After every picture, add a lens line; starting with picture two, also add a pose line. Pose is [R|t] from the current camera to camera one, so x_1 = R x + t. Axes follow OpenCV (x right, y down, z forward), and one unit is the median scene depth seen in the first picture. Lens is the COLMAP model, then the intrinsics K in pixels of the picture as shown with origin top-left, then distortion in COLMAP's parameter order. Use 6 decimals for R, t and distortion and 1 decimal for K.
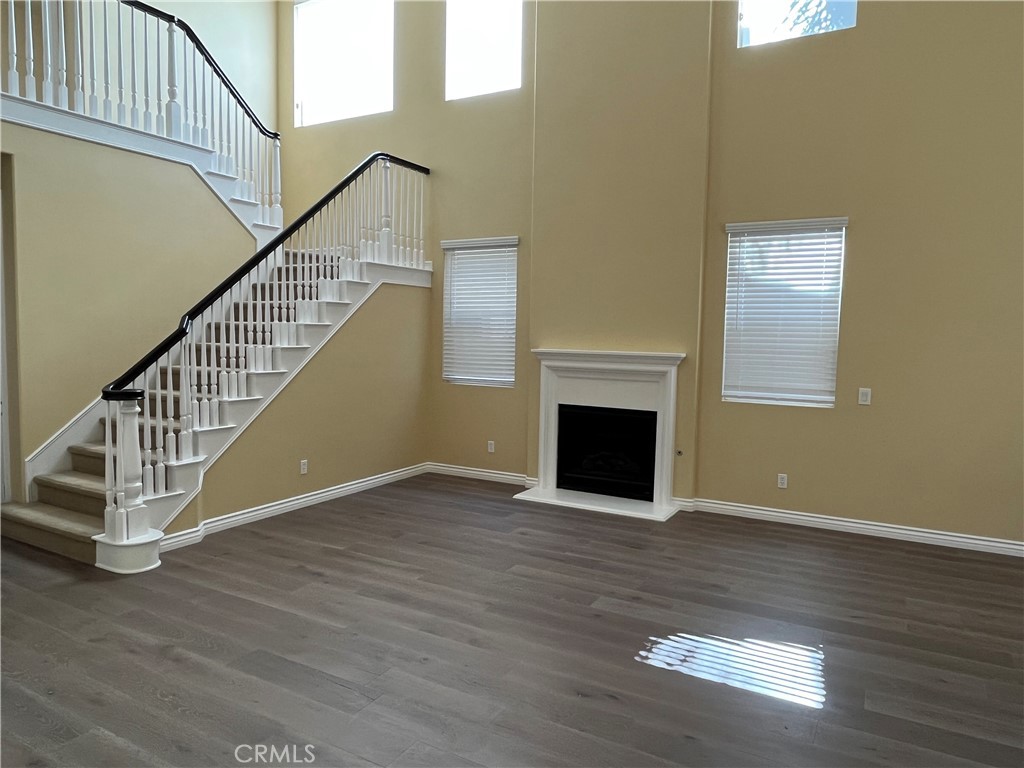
lens RADIAL K [[687.1, 0, 504.1], [0, 687.1, 385.3], [0, 0, 1]] dist [0.000588, -0.004716]
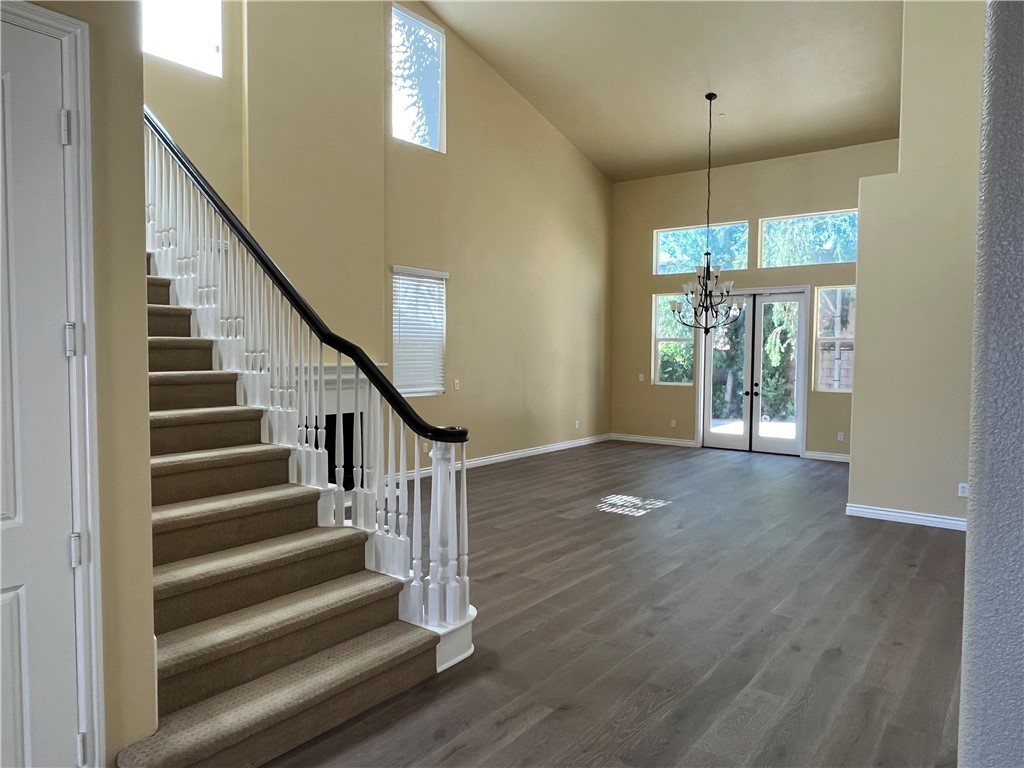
lens RADIAL K [[687.1, 0, 508.1], [0, 687.1, 381.8], [0, 0, 1]] dist [0.000588, -0.004716]
pose [[0.131690, -0.059721, 0.989490, -1.107572], [0.072946, 0.996061, 0.050409, -0.067221], [-0.988603, 0.065541, 0.135528, 0.689205]]
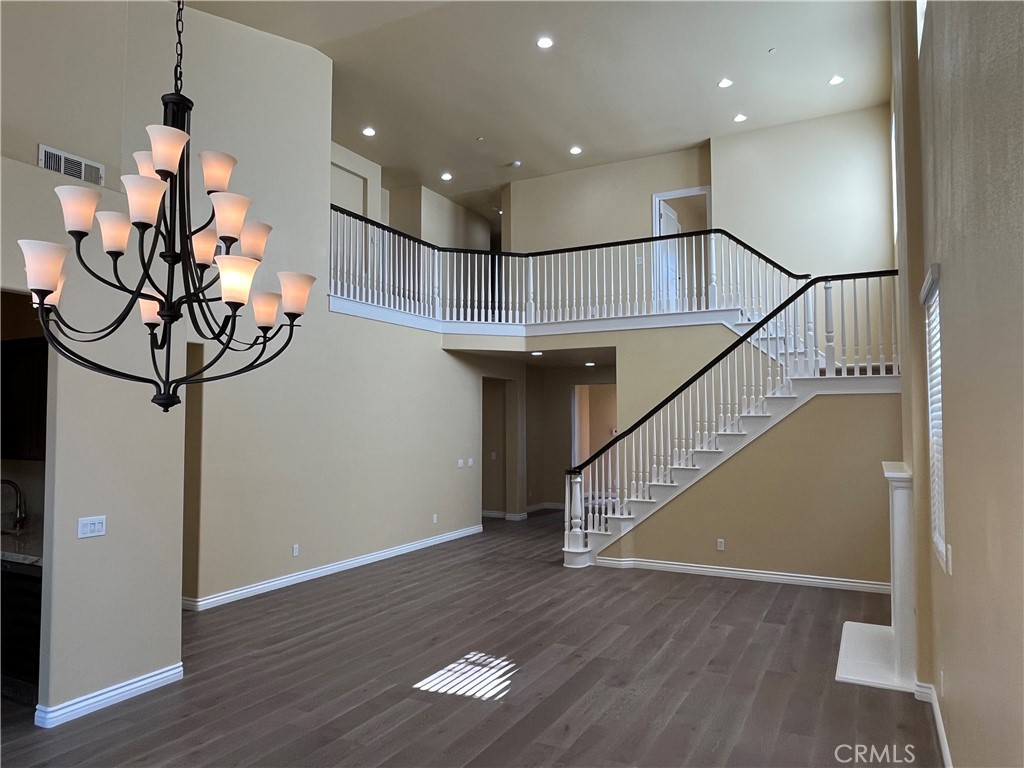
lens RADIAL K [[687.1, 0, 507.8], [0, 687.1, 390.2], [0, 0, 1]] dist [0.000588, -0.004716]
pose [[0.032187, -0.062832, -0.997505, 1.149590], [-0.077674, 0.994847, -0.065170, -0.061998], [0.996459, 0.079578, 0.027141, 0.628550]]
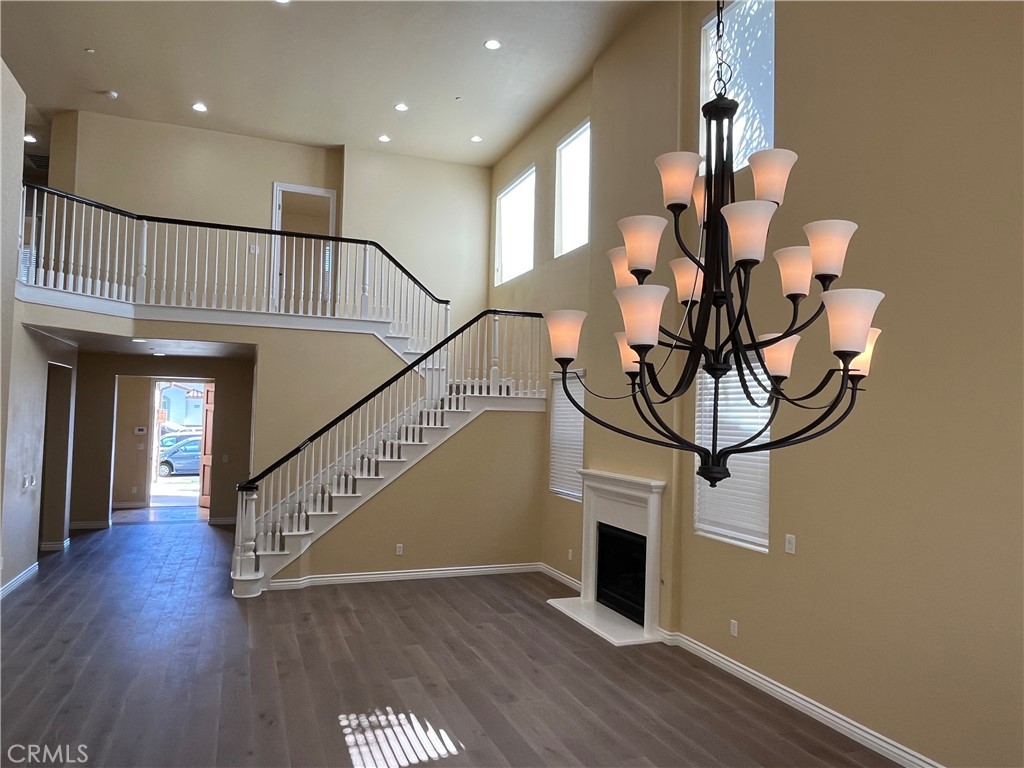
lens RADIAL K [[687.1, 0, 505.7], [0, 687.1, 388.3], [0, 0, 1]] dist [0.000588, -0.004716]
pose [[0.776272, -0.024414, -0.629925, 0.840235], [-0.060592, 0.991734, -0.113106, -0.063765], [0.627479, 0.125969, 0.768376, 0.063442]]
